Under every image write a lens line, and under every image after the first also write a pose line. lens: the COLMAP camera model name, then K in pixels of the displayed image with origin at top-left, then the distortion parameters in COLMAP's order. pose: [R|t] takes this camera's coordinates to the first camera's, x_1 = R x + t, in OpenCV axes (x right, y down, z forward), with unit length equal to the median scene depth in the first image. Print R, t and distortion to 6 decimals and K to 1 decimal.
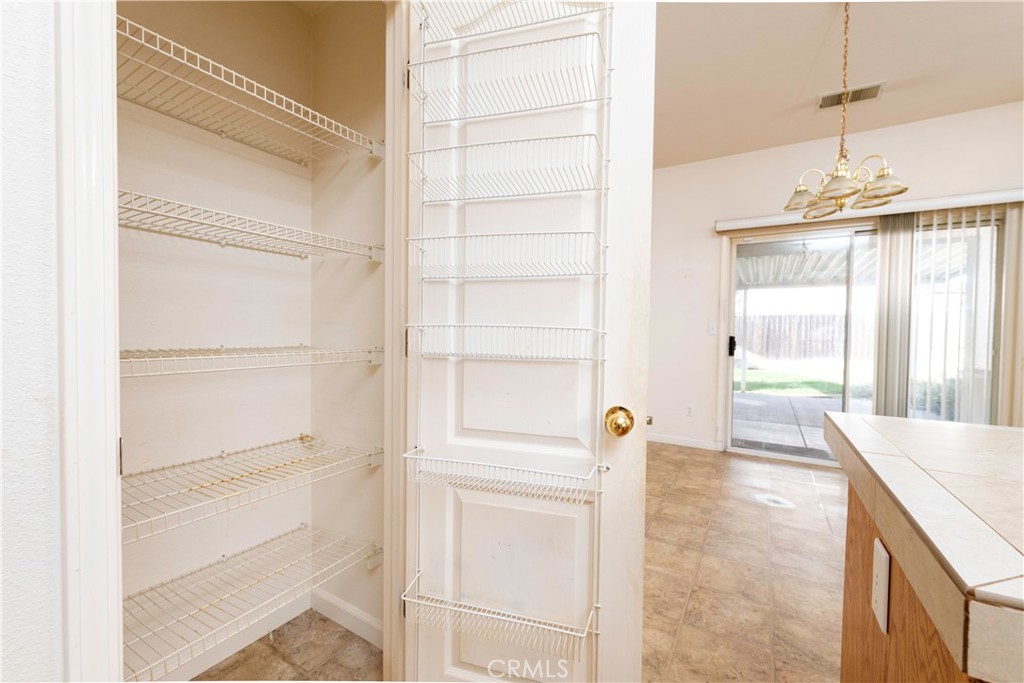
lens RADIAL K [[427.6, 0, 514.8], [0, 427.6, 339.5], [0, 0, 1]] dist [-0.001288, -0.000243]
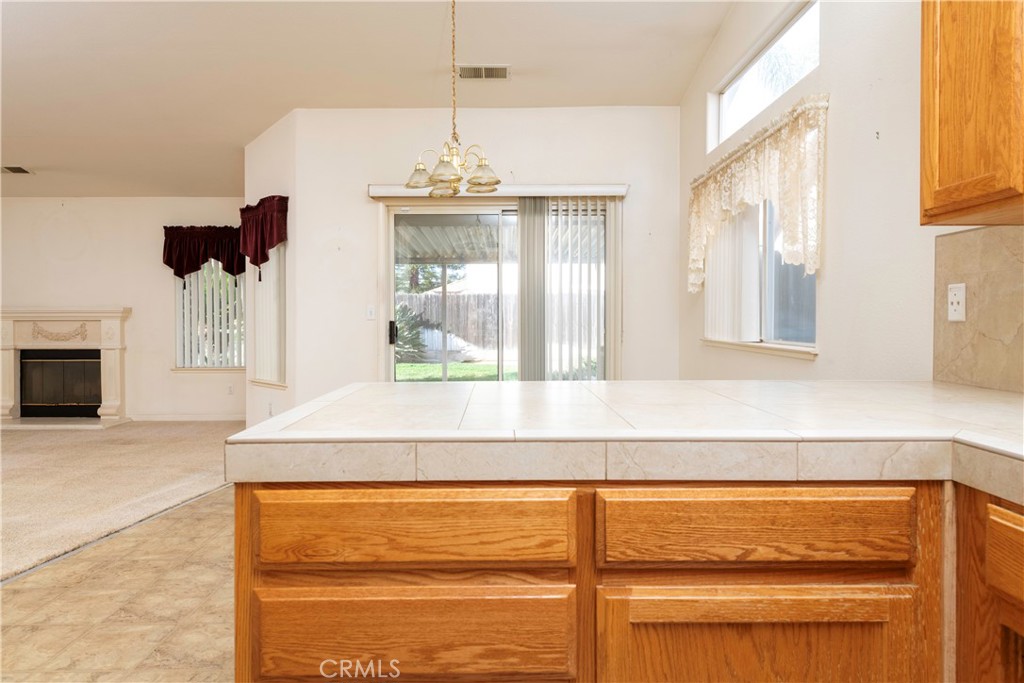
lens RADIAL K [[633.4, 0, 503.1], [0, 633.4, 325.5], [0, 0, 1]] dist [0.006553, 0.000003]
pose [[0.862526, -0.021972, 0.505536, 0.075675], [0.025072, 0.999685, 0.000673, 0.007671], [-0.505392, 0.012094, 0.862805, -0.254477]]
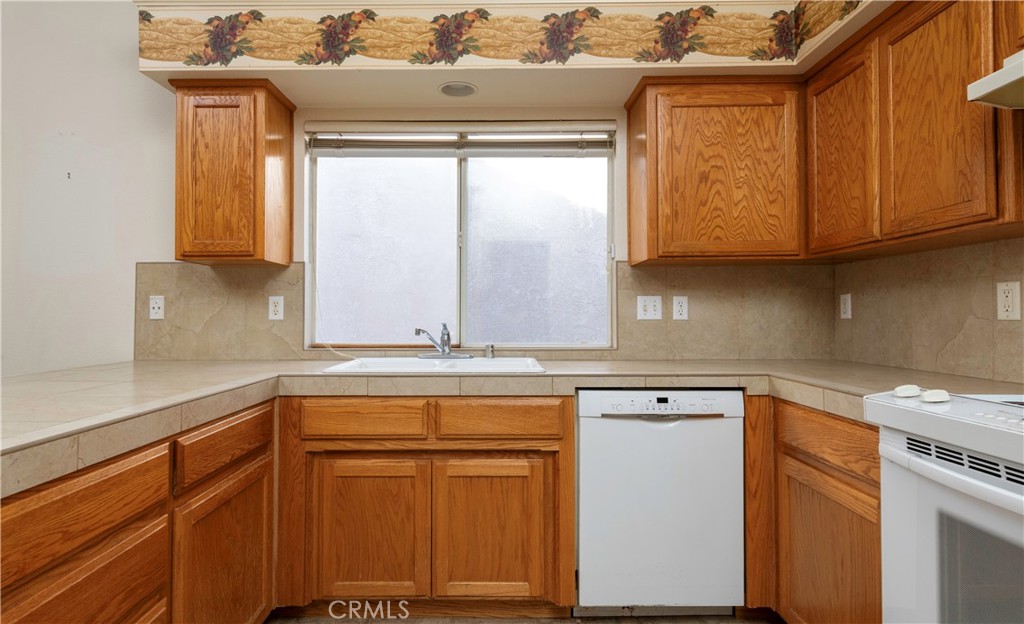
lens RADIAL K [[549.1, 0, 509.9], [0, 549.1, 308.7], [0, 0, 1]] dist [0.000816, 0.000034]
pose [[-0.532862, -0.002519, 0.846199, -1.258055], [0.013342, 0.999846, 0.011377, -0.044960], [-0.846097, 0.017352, -0.532746, 1.103740]]
